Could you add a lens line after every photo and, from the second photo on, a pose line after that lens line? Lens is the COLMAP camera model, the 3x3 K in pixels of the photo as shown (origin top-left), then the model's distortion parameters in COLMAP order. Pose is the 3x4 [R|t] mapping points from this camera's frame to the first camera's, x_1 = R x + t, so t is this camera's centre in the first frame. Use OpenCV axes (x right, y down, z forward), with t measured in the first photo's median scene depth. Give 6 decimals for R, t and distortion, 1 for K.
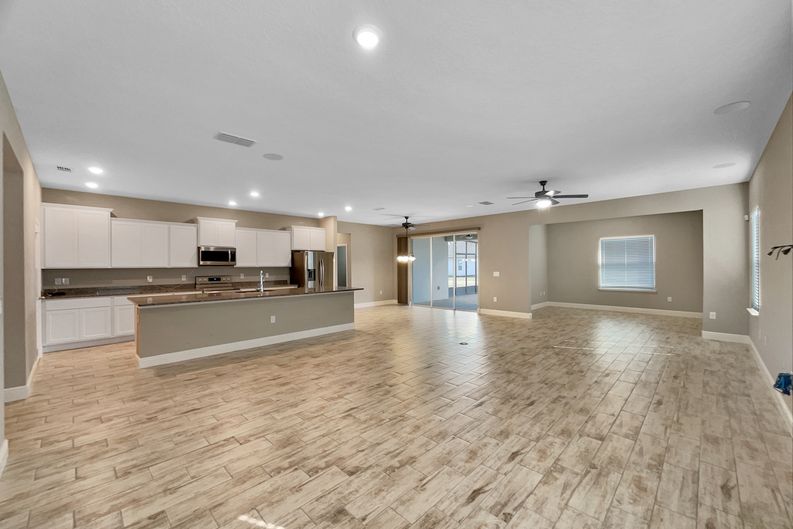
lens RADIAL K [[318.8, 0, 396.5], [0, 318.8, 264.5], [0, 0, 1]] dist [0.002278, -0.000111]
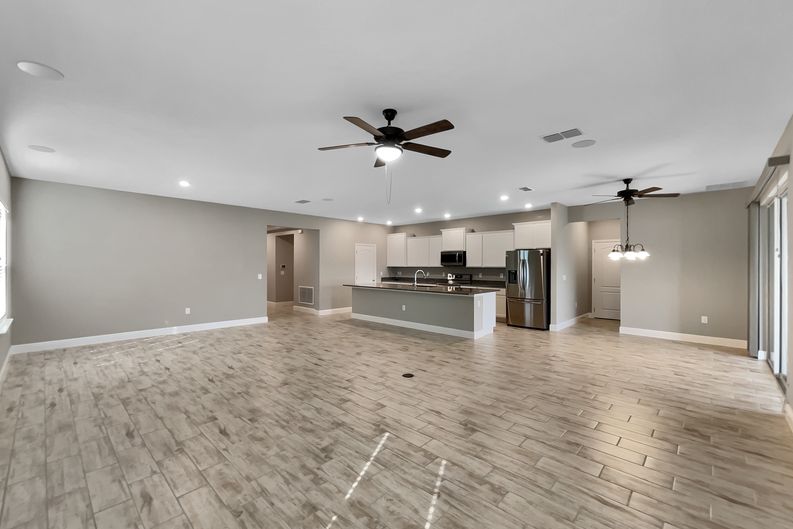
lens RADIAL K [[335.4, 0, 396.5], [0, 335.4, 264.5], [0, 0, 1]] dist [-0.000114, 0.000131]
pose [[0.012951, 0.004043, -0.999908, 1.055351], [-0.001492, 0.999991, 0.004024, -0.009259], [0.999915, 0.001440, 0.012957, 1.041990]]
